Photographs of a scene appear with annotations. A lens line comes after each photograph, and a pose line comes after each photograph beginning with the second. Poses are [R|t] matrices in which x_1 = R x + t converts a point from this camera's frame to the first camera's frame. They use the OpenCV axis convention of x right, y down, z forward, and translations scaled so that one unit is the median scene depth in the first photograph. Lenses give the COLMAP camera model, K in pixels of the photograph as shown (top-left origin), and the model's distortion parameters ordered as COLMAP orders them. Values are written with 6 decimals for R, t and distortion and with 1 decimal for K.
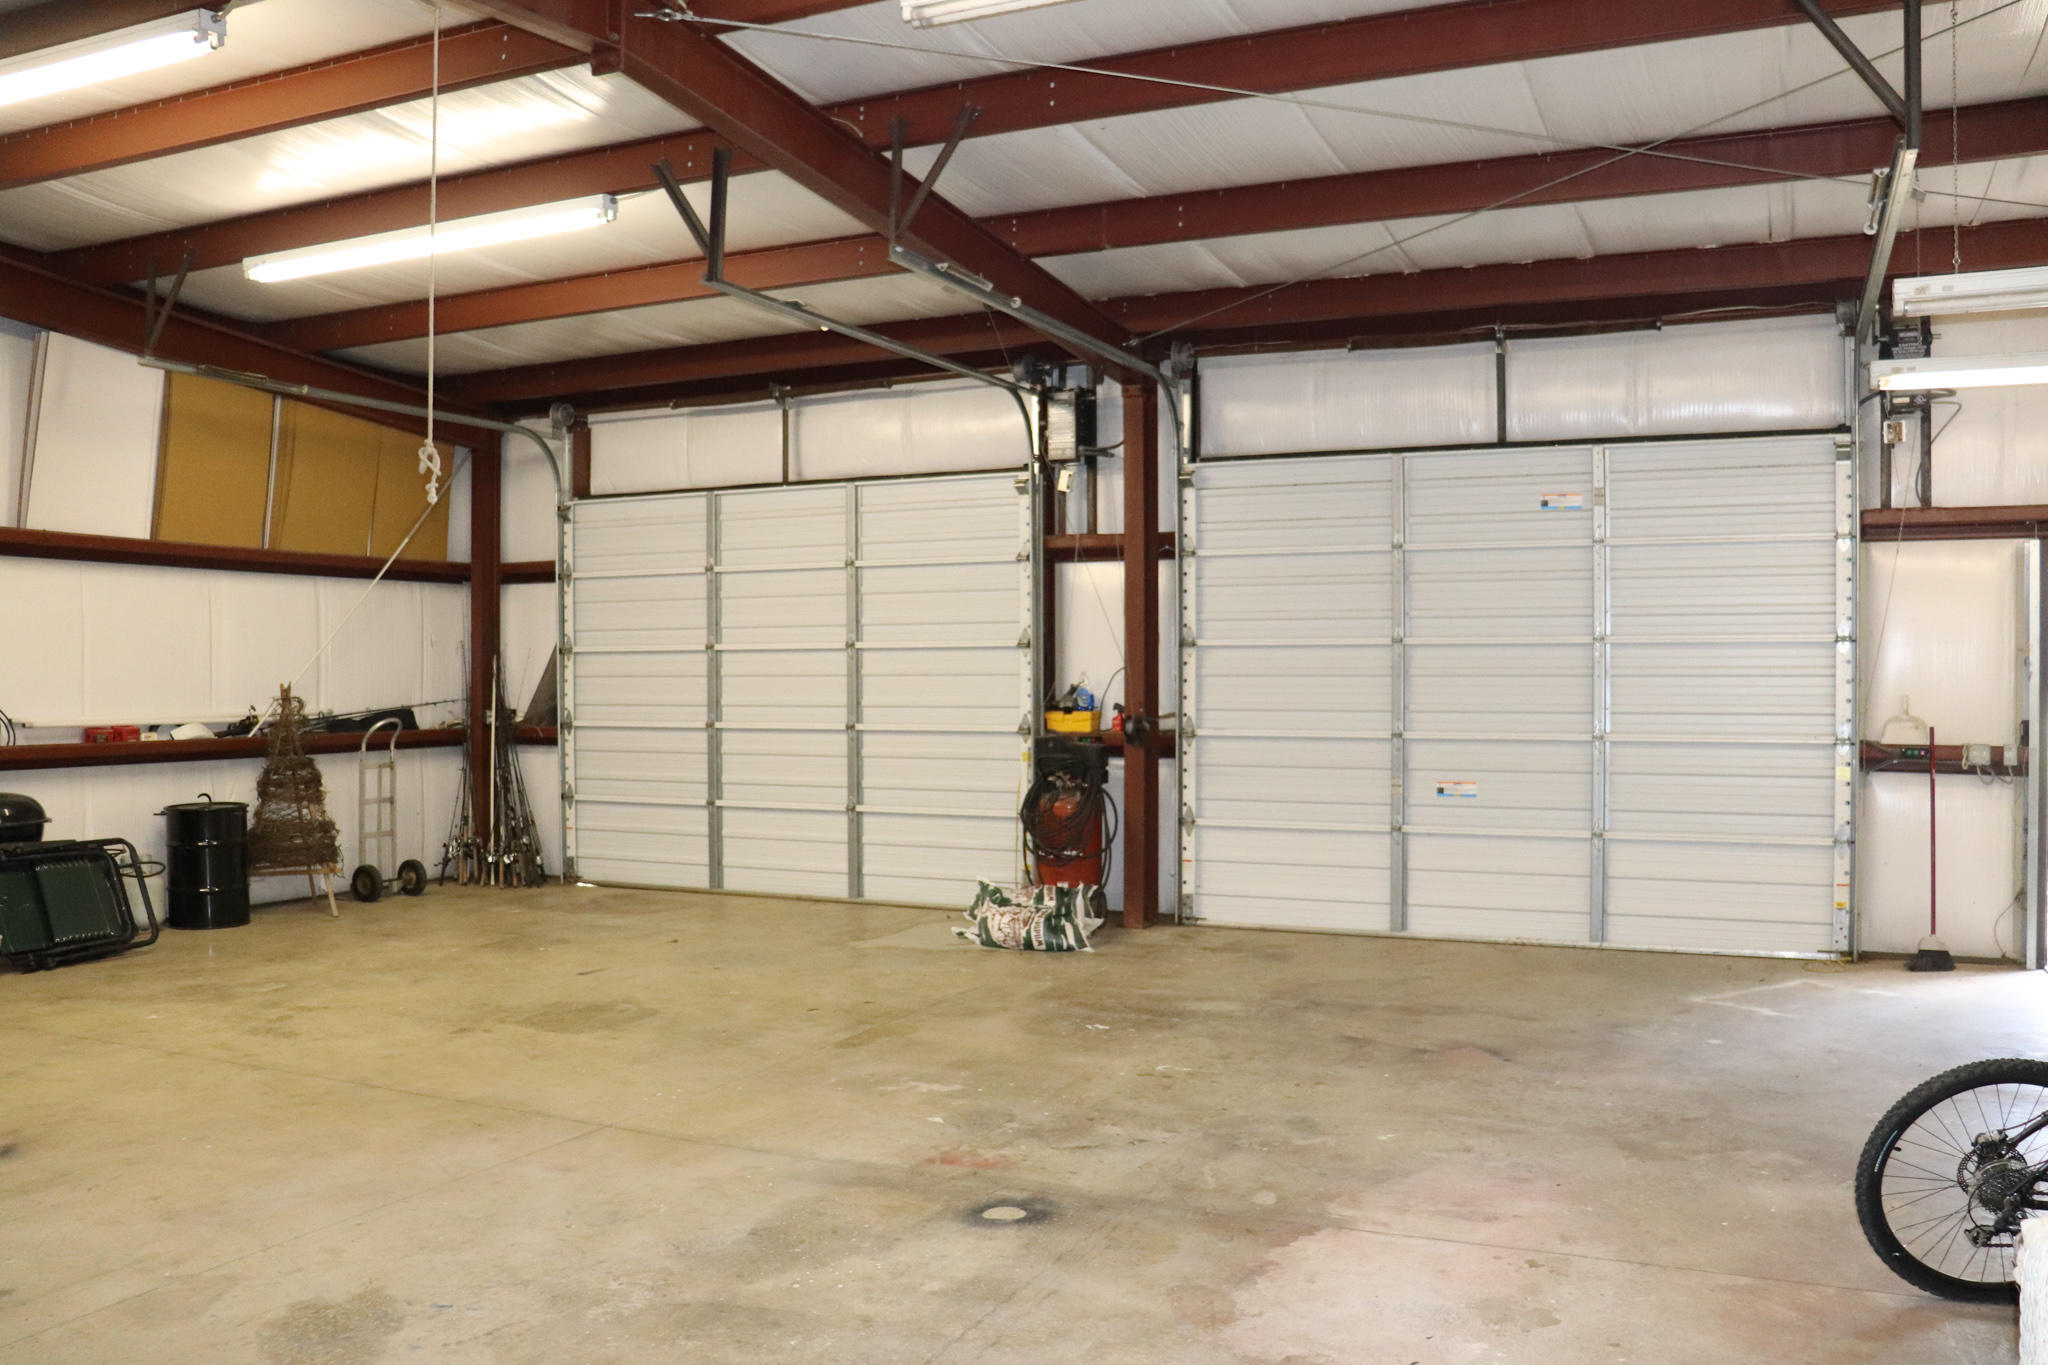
lens RADIAL K [[1666.8, 0, 1003.2], [0, 1666.8, 679.6], [0, 0, 1]] dist [-0.101932, 0.029567]
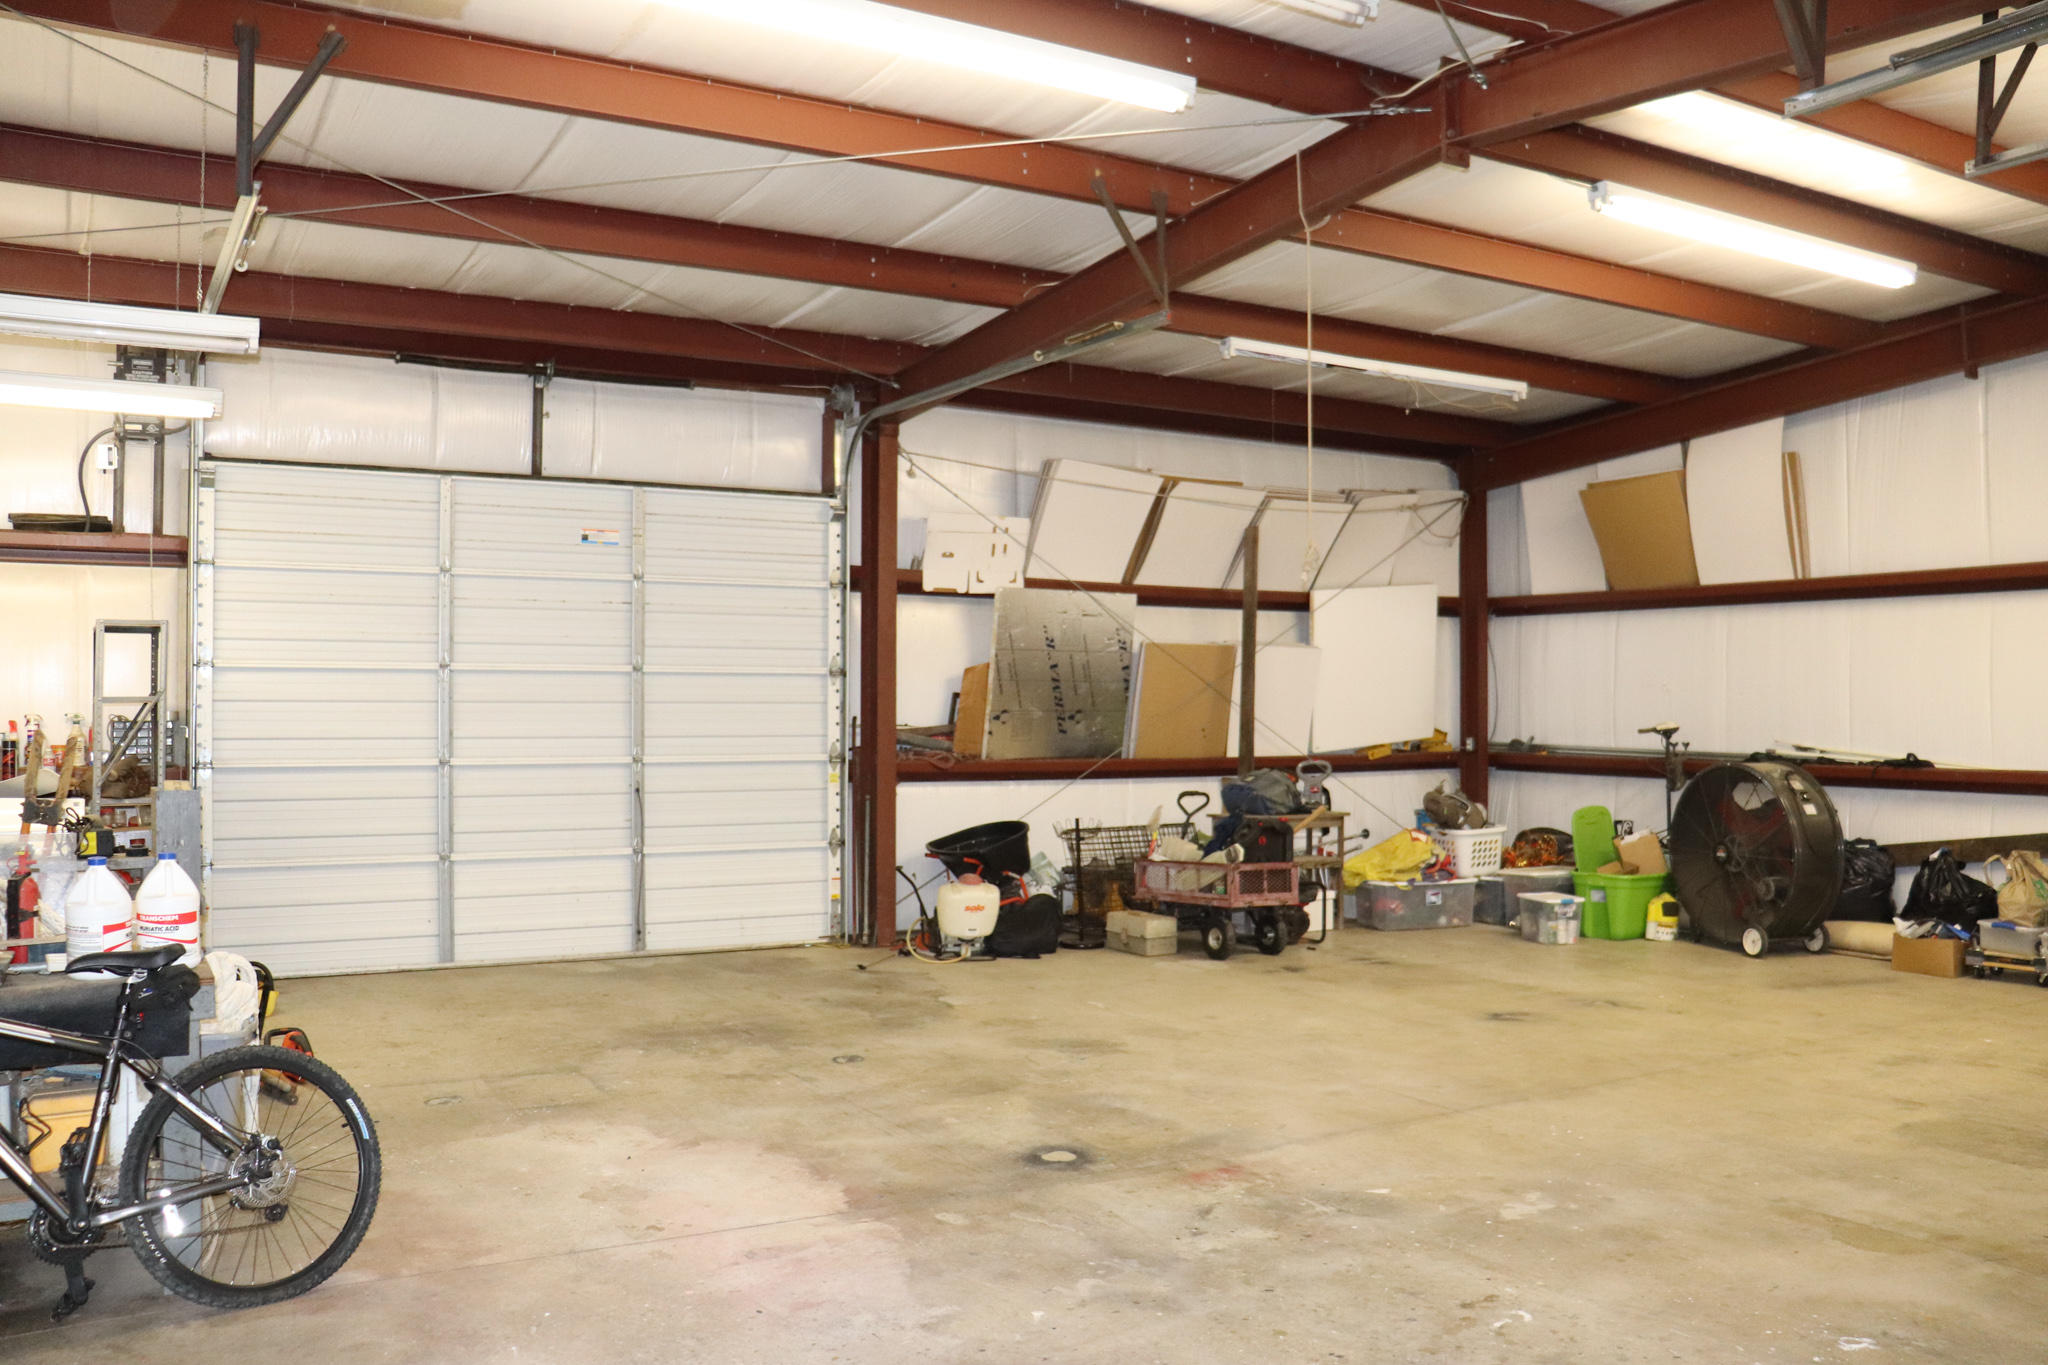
lens RADIAL K [[1666.8, 0, 1005.8], [0, 1666.8, 693.9], [0, 0, 1]] dist [-0.101932, 0.029567]
pose [[-0.573443, -0.005443, -0.819228, 0.942045], [0.001076, 0.999972, -0.007397, 0.001466], [0.819245, -0.005123, -0.573421, 1.563357]]
